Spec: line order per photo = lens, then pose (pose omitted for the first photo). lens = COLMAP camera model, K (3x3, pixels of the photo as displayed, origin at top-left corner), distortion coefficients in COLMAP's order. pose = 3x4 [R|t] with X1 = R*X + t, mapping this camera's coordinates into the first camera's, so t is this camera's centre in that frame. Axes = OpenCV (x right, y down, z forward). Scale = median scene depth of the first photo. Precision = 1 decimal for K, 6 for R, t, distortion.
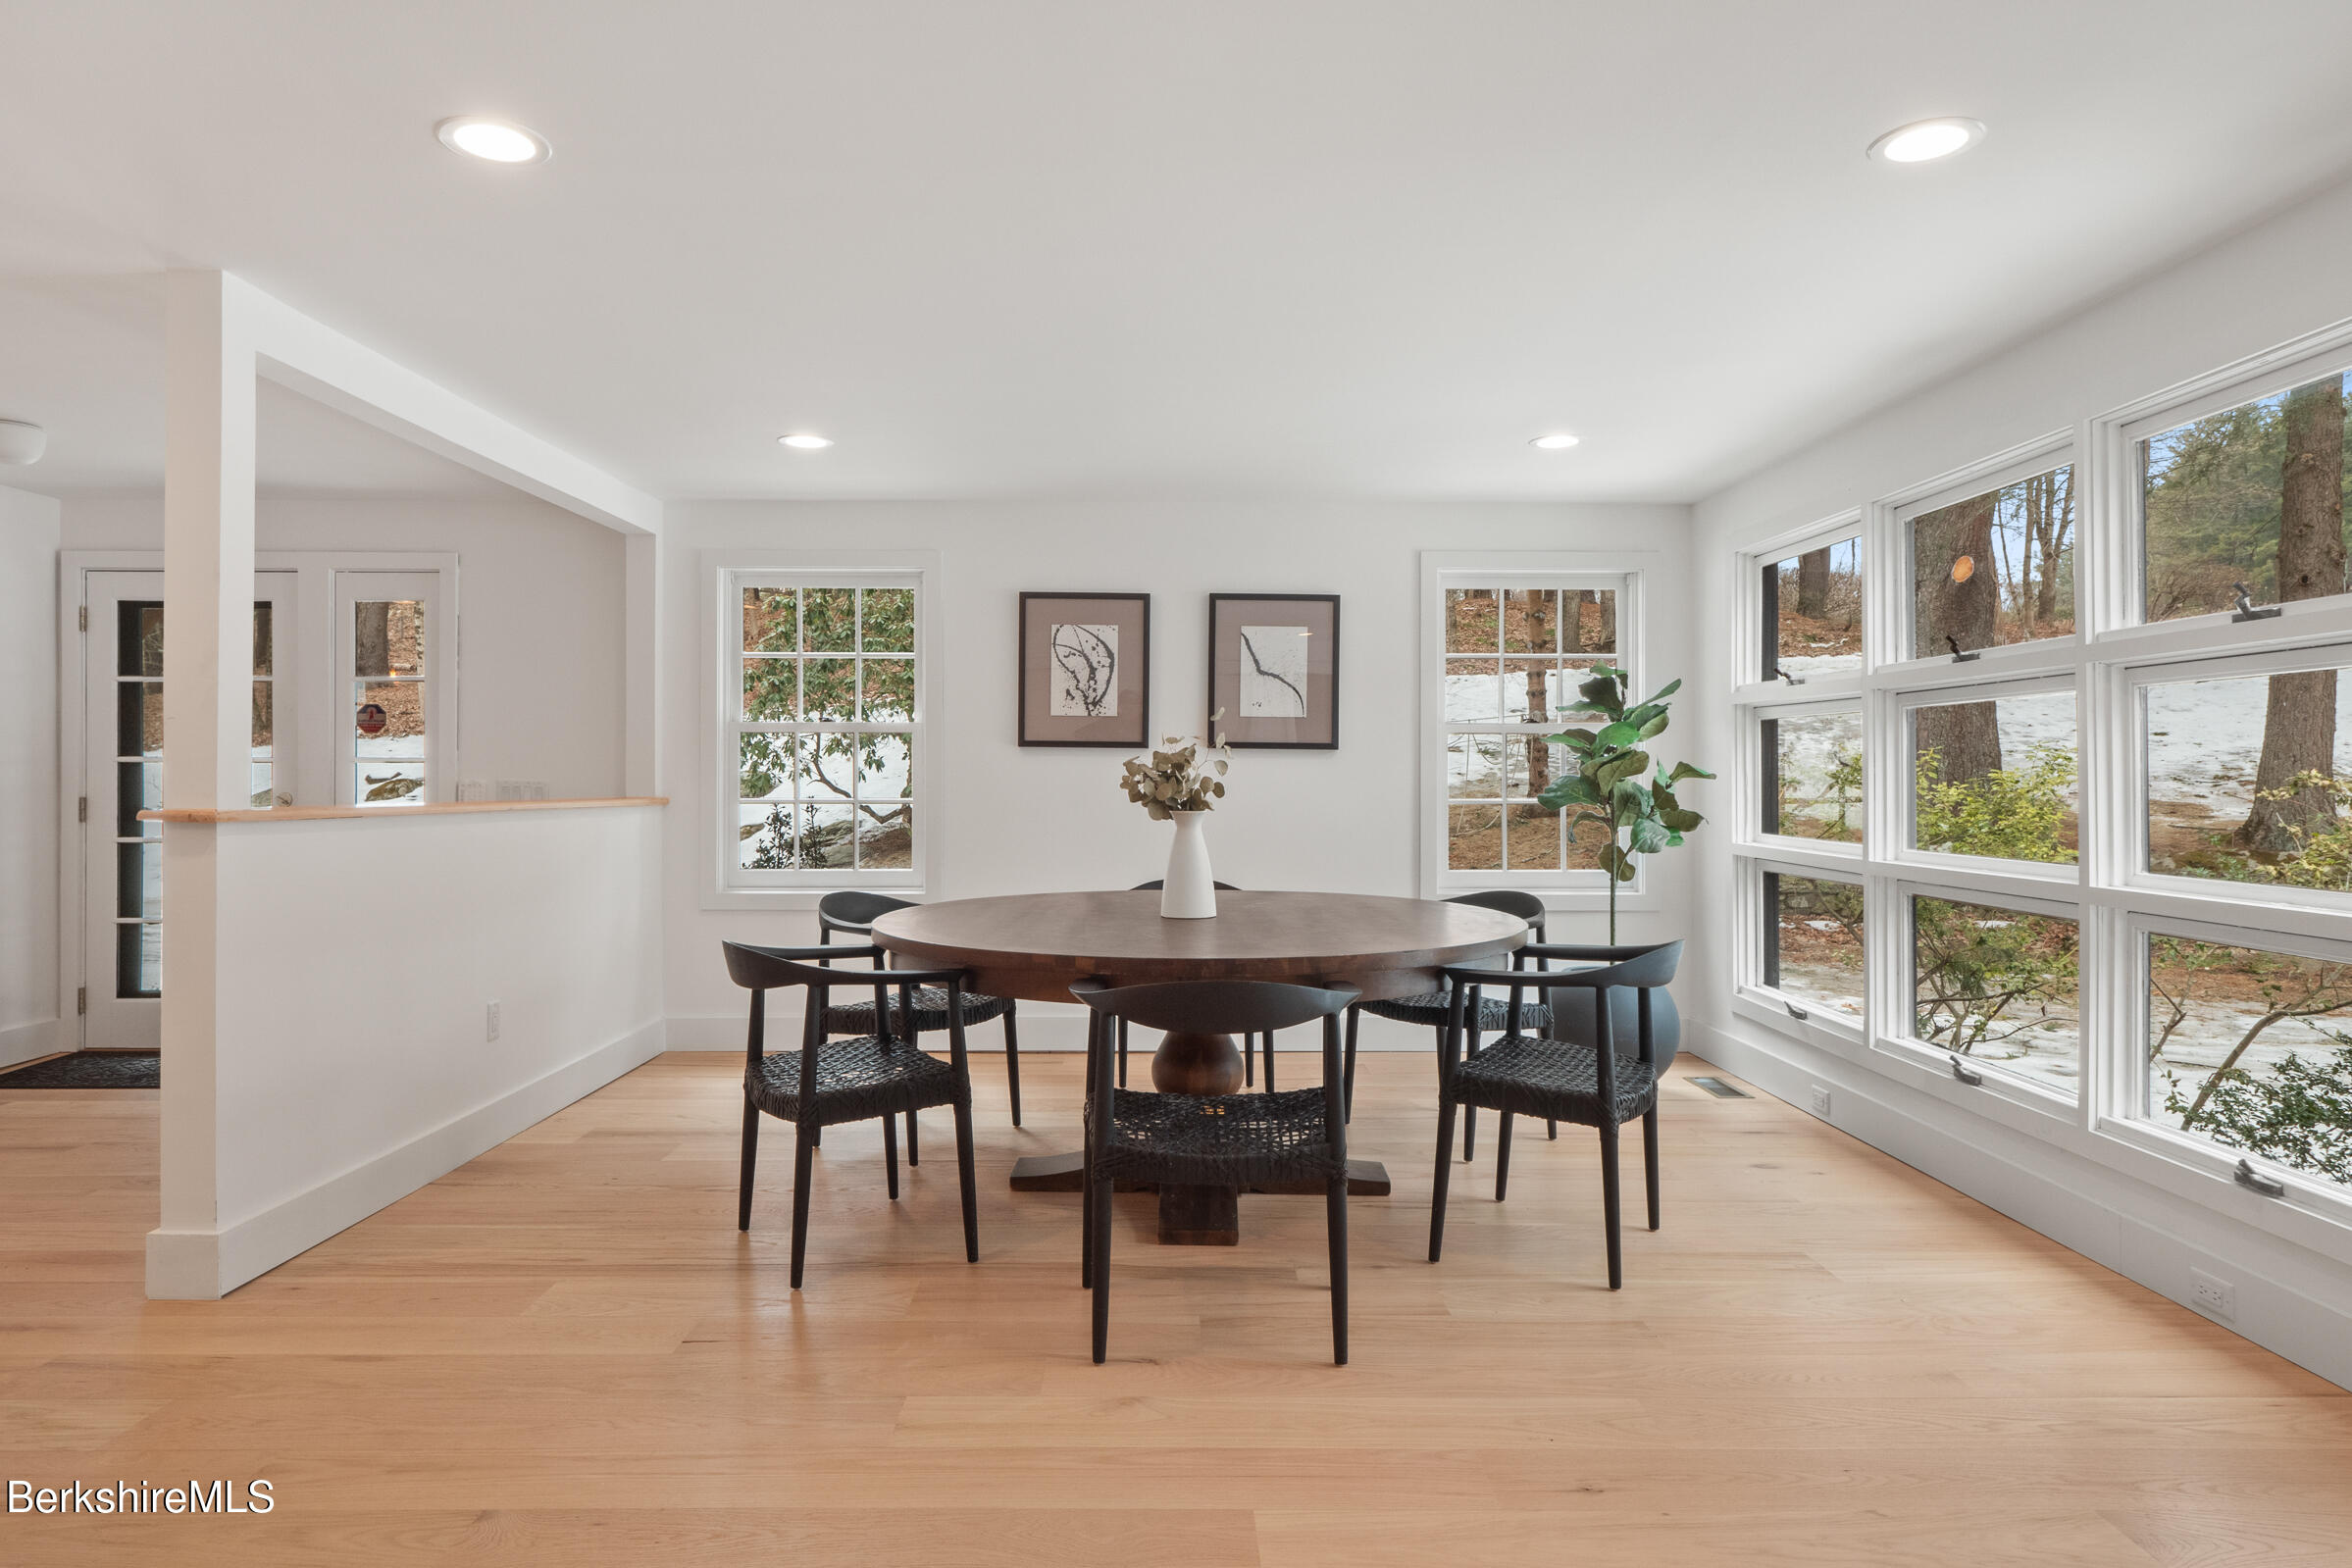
lens RADIAL K [[1387.9, 0, 1176.0], [0, 1387.9, 784.0], [0, 0, 1]] dist [-0.002254, -0.002914]
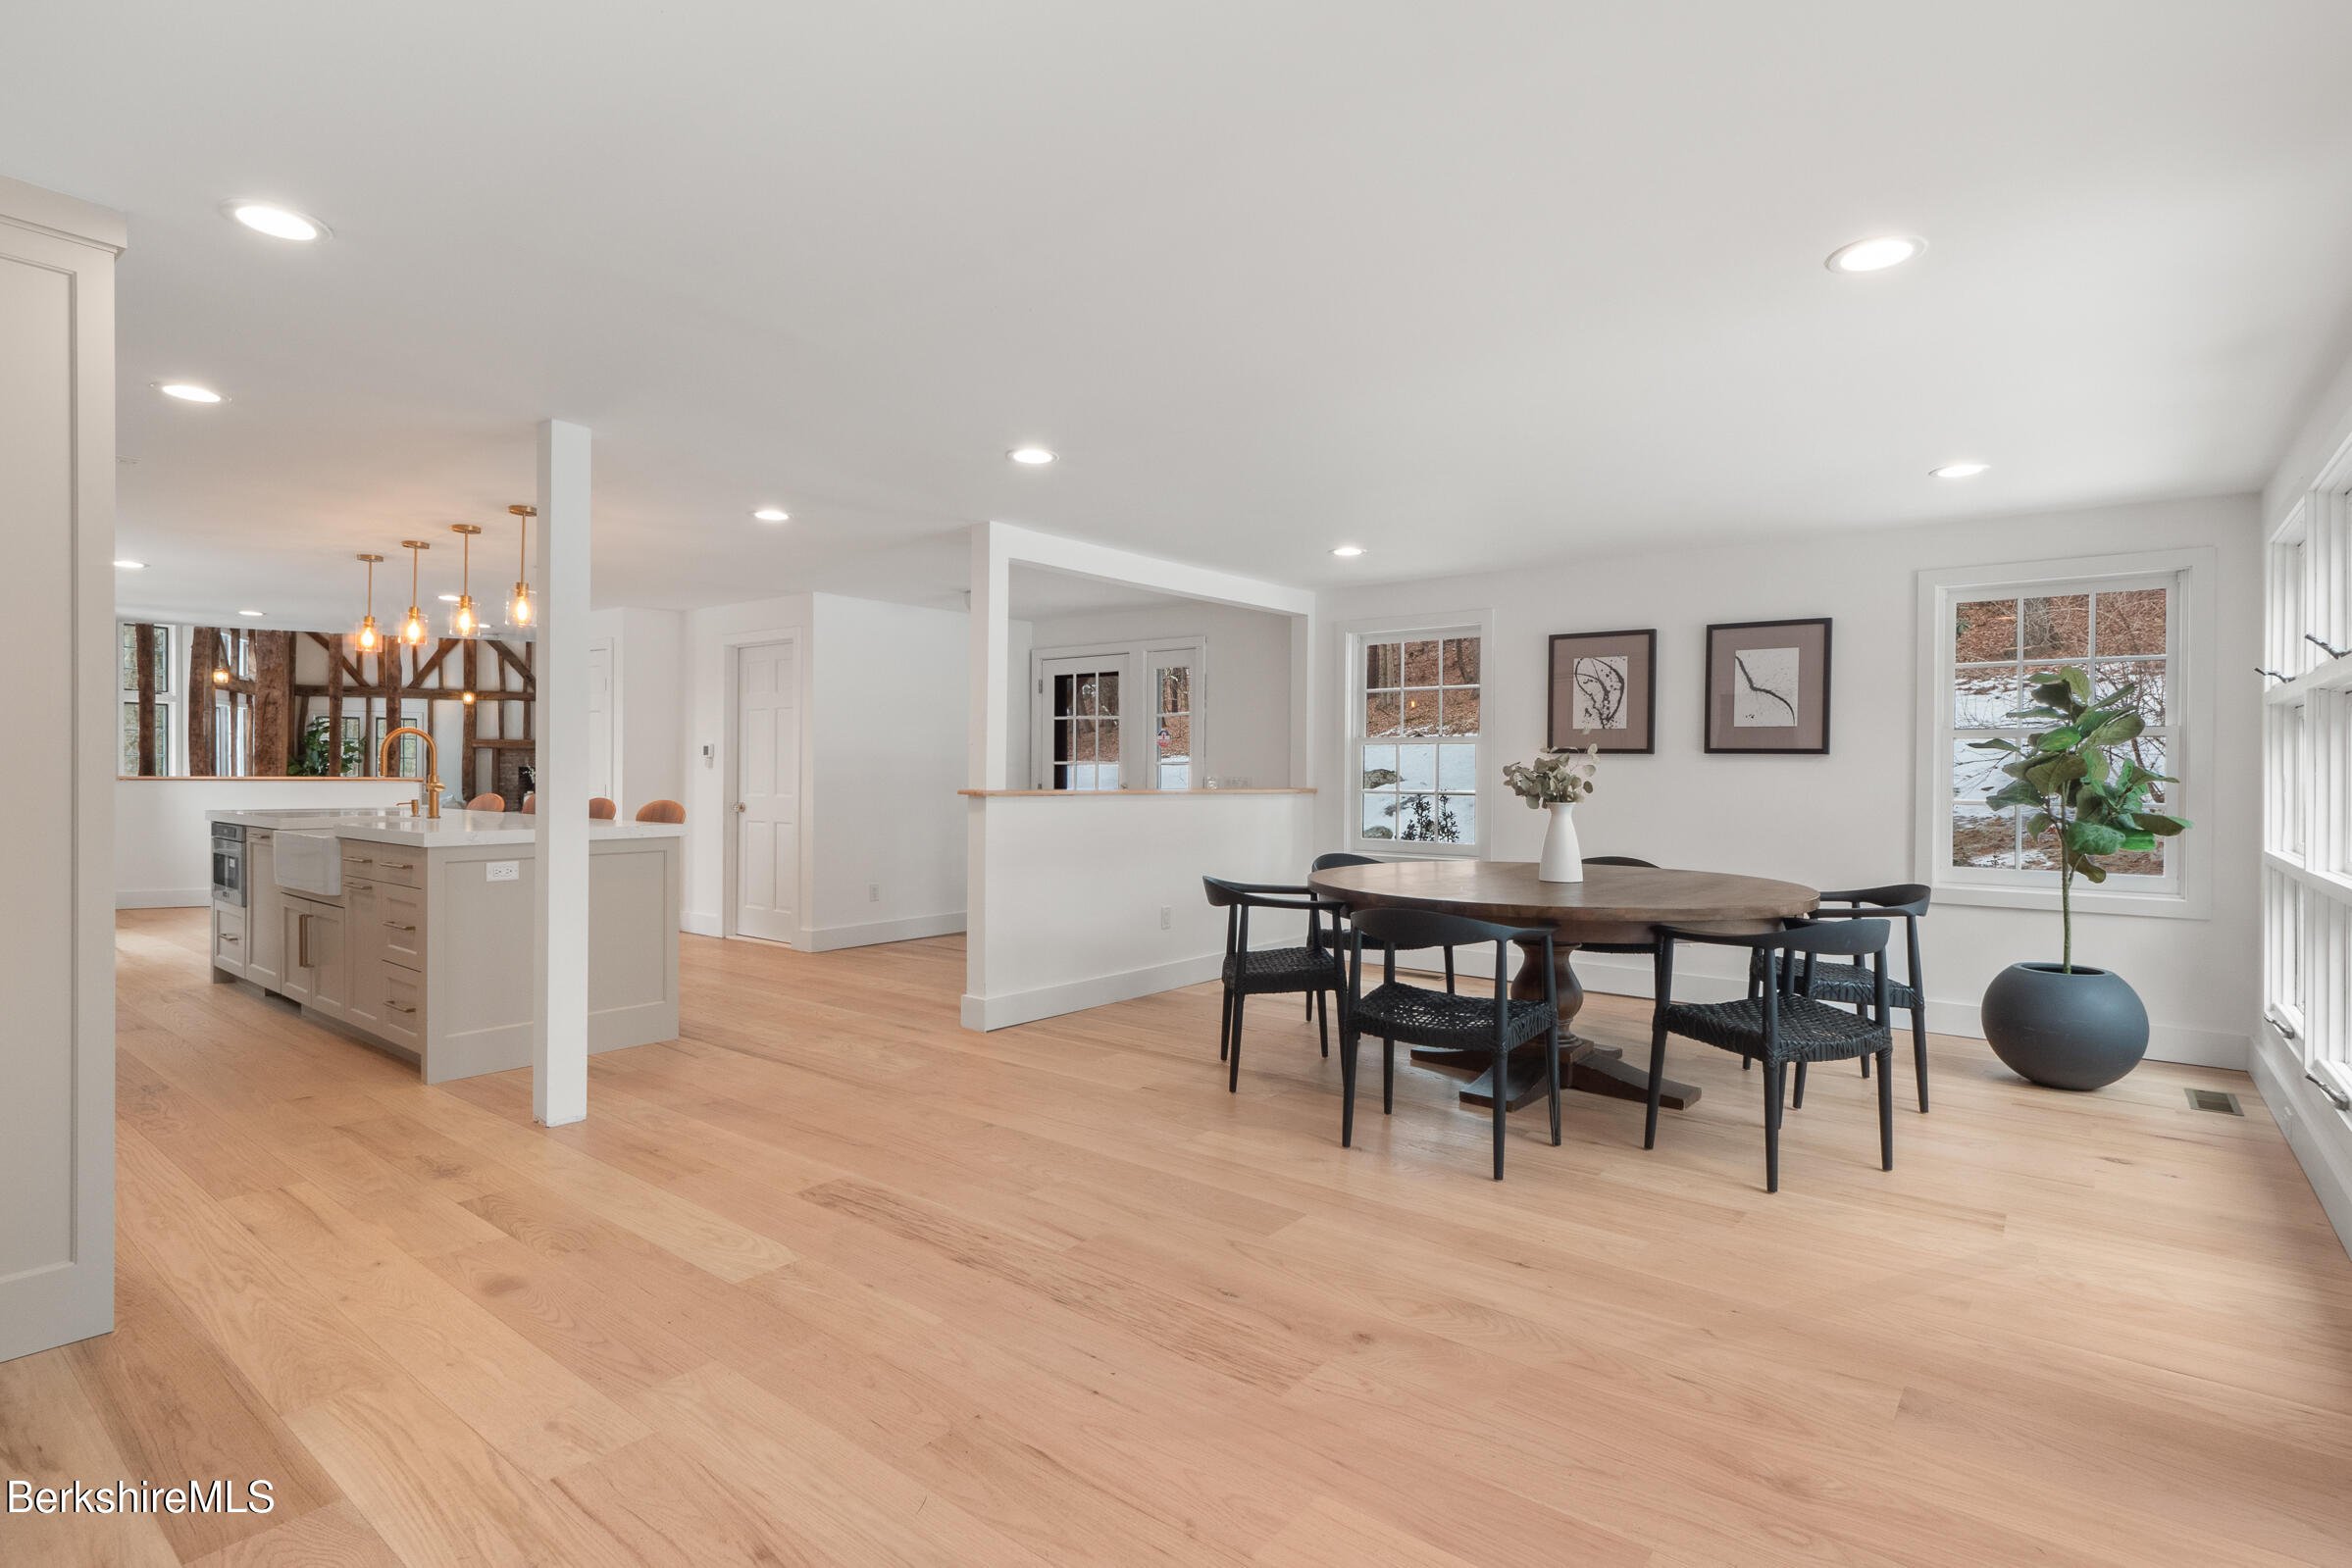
lens RADIAL K [[1149.1, 0, 1176.0], [0, 1149.1, 784.0], [0, 0, 1]] dist [-0.011573, 0.000241]
pose [[0.779986, 0.010768, -0.625704, 0.351810], [-0.009156, 0.999941, 0.005795, -0.001075], [0.625730, 0.001208, 0.780039, -0.080078]]
